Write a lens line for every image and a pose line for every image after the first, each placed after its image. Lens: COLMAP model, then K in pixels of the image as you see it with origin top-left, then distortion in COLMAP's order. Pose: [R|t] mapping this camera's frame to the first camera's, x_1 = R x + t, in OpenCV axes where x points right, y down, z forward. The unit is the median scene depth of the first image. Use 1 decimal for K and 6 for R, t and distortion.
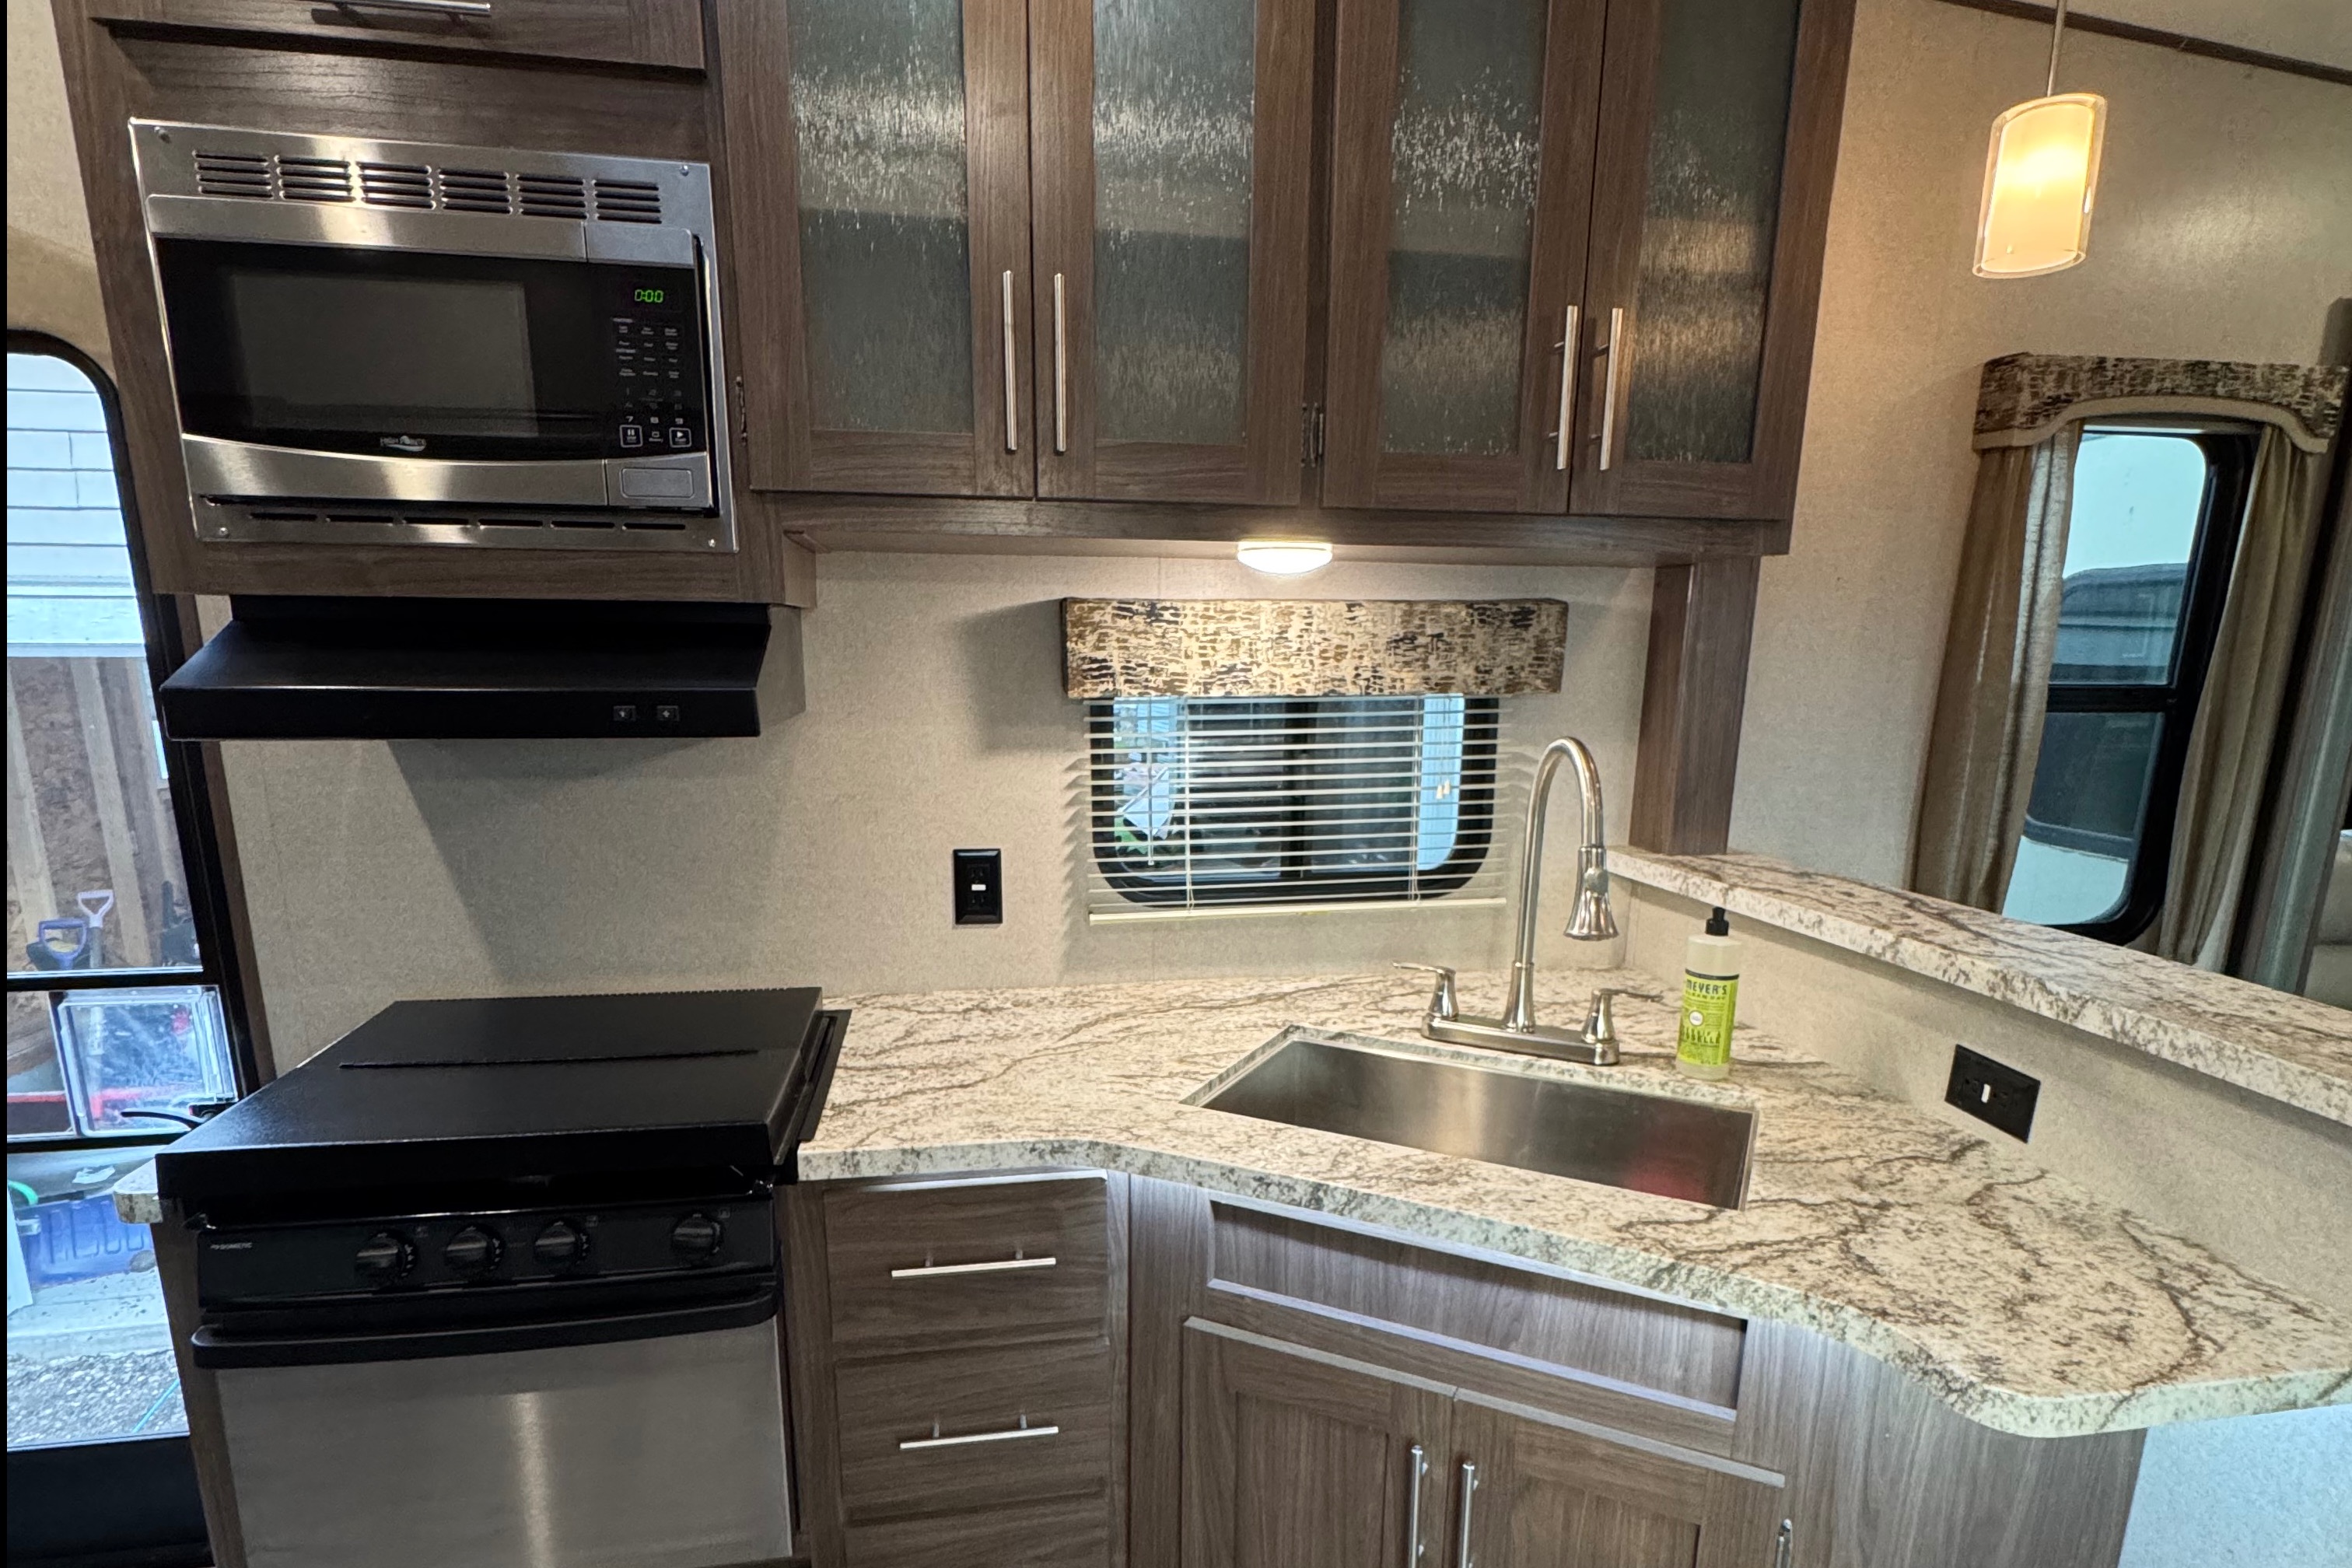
lens RADIAL K [[1244.7, 0, 1201.9], [0, 1244.7, 936.4], [0, 0, 1]] dist [-0.006731, 0.002239]
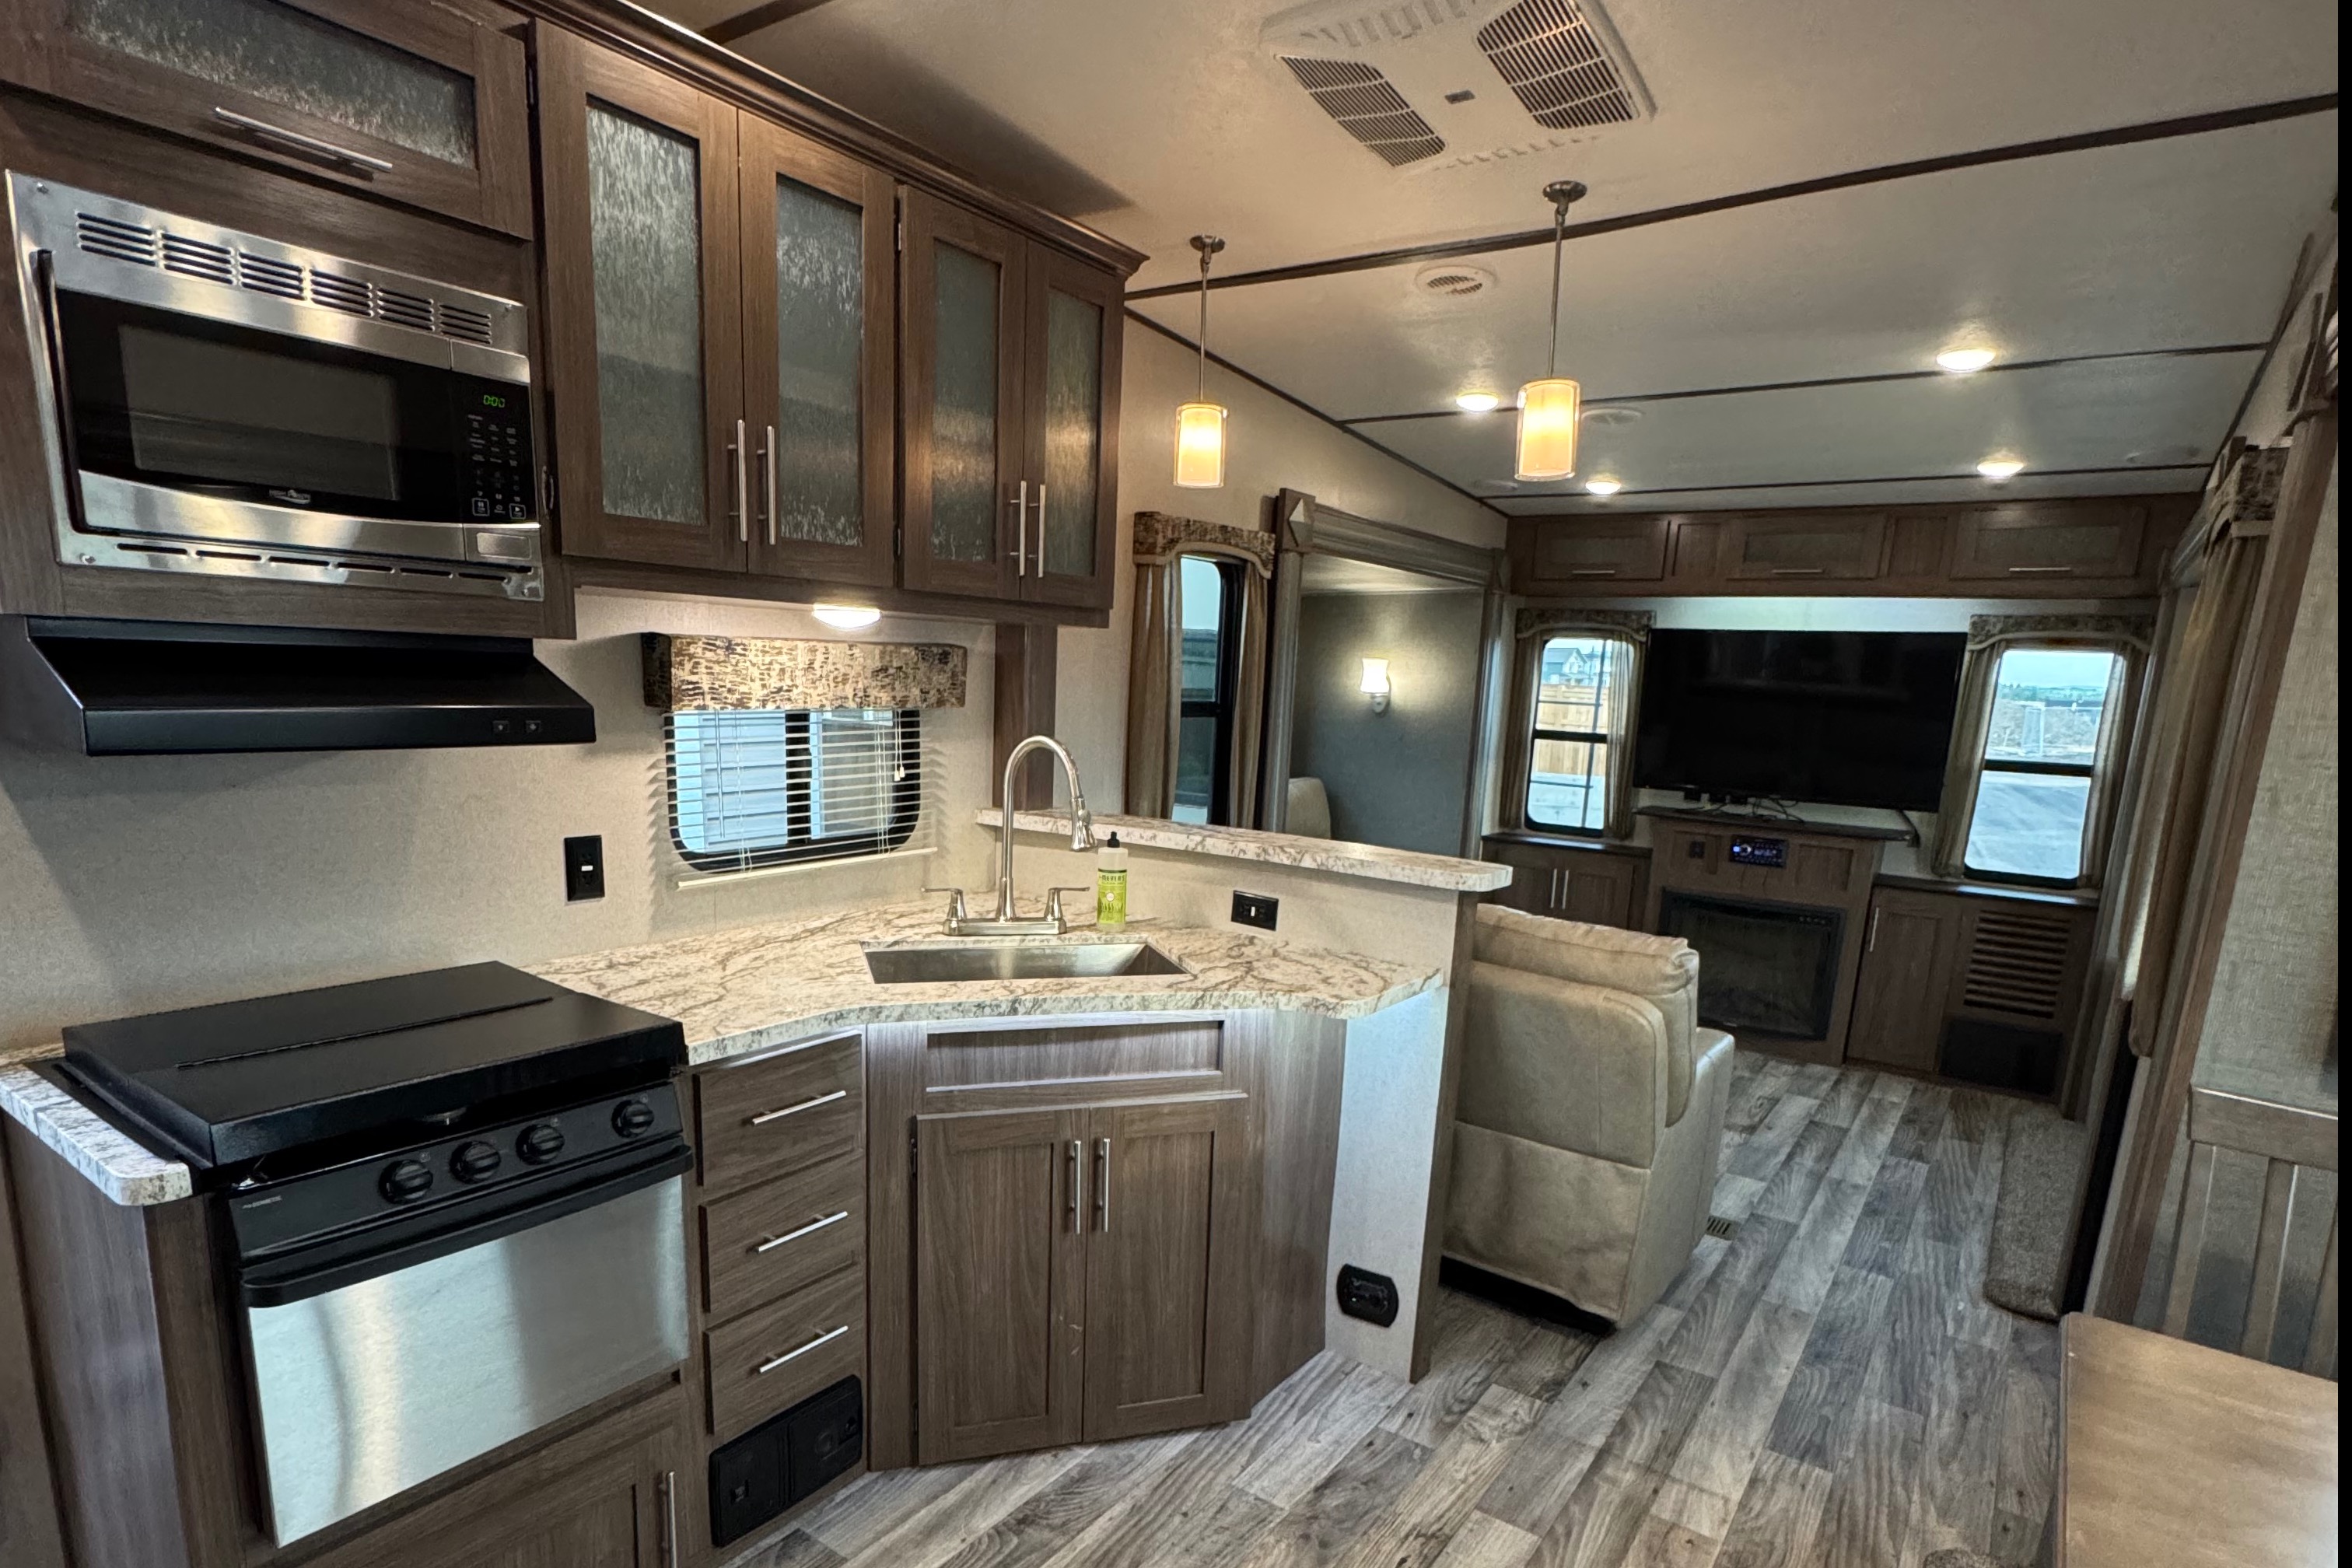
lens RADIAL K [[1244.7, 0, 1167.3], [0, 1244.7, 931.5], [0, 0, 1]] dist [-0.006731, 0.002239]
pose [[0.720127, -0.122528, 0.682938, -0.650984], [0.125828, 0.991025, 0.045123, 0.040830], [-0.682338, 0.053438, 0.729081, -0.276910]]
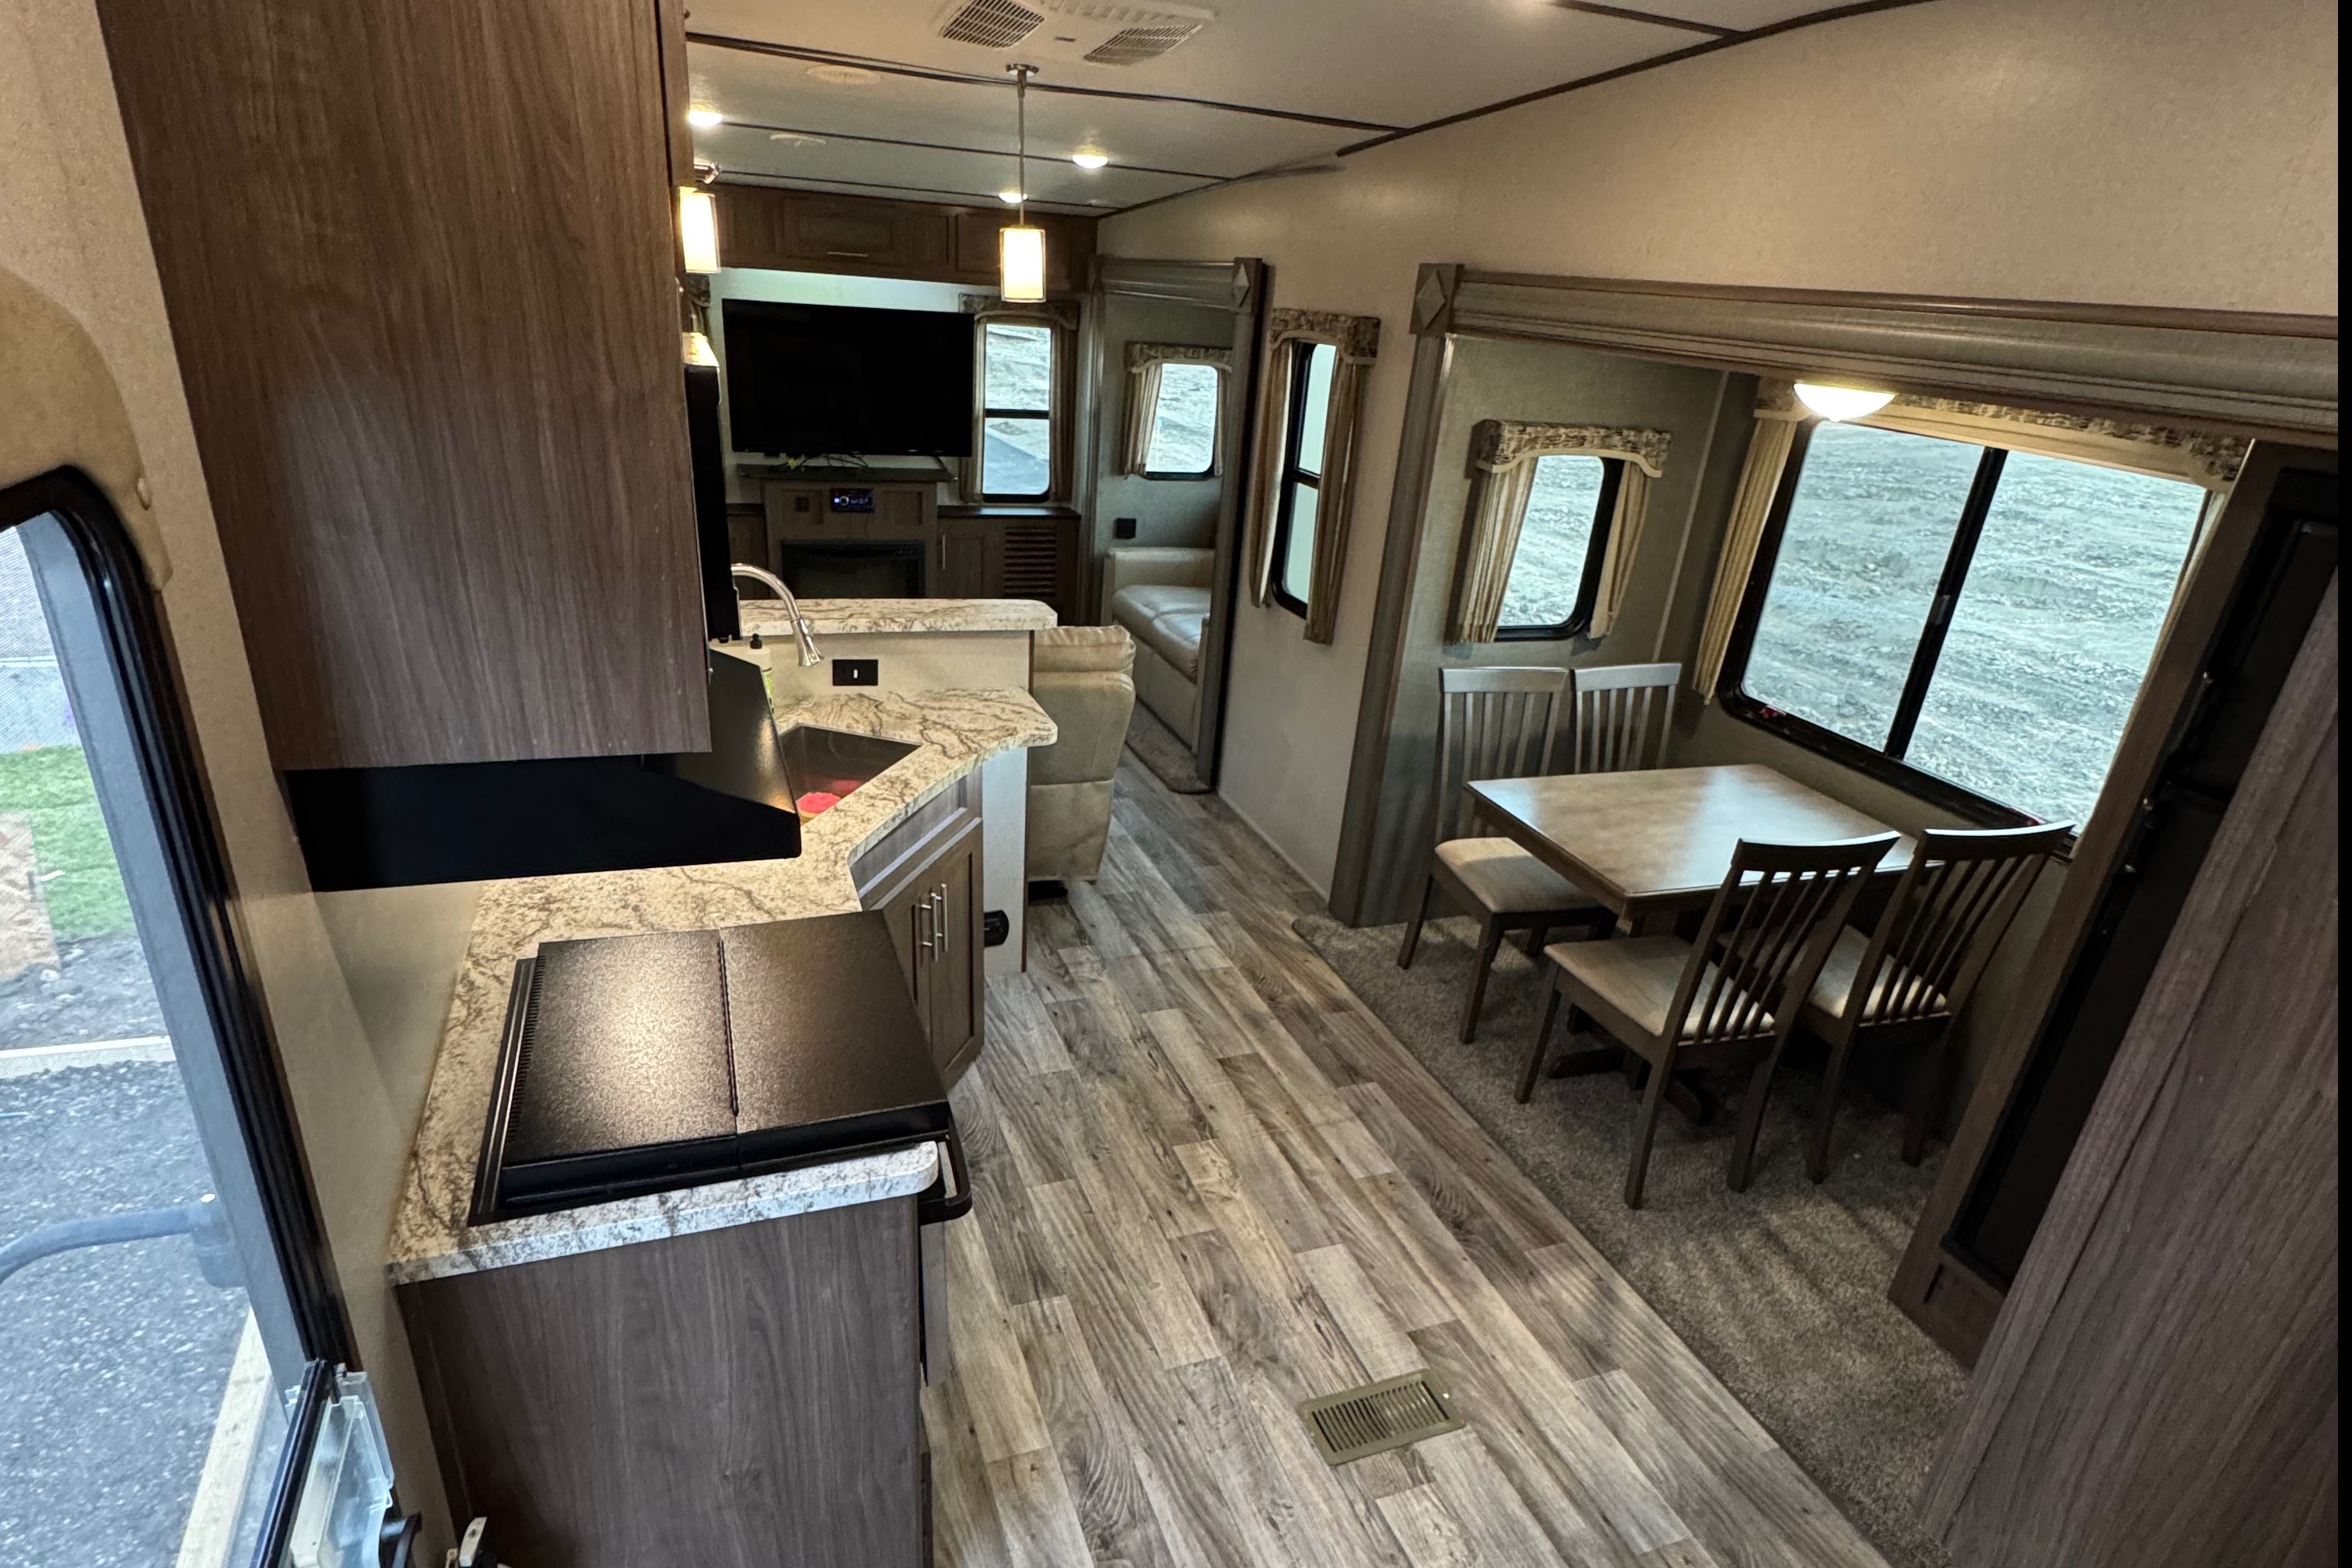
lens RADIAL K [[1244.7, 0, 1174.0], [0, 1244.7, 854.8], [0, 0, 1]] dist [-0.006731, 0.002239]
pose [[-0.183544, -0.433445, 0.882291, -1.342167], [0.152266, 0.874170, 0.461131, -0.447455], [-0.971147, 0.218980, -0.094450, 0.563634]]
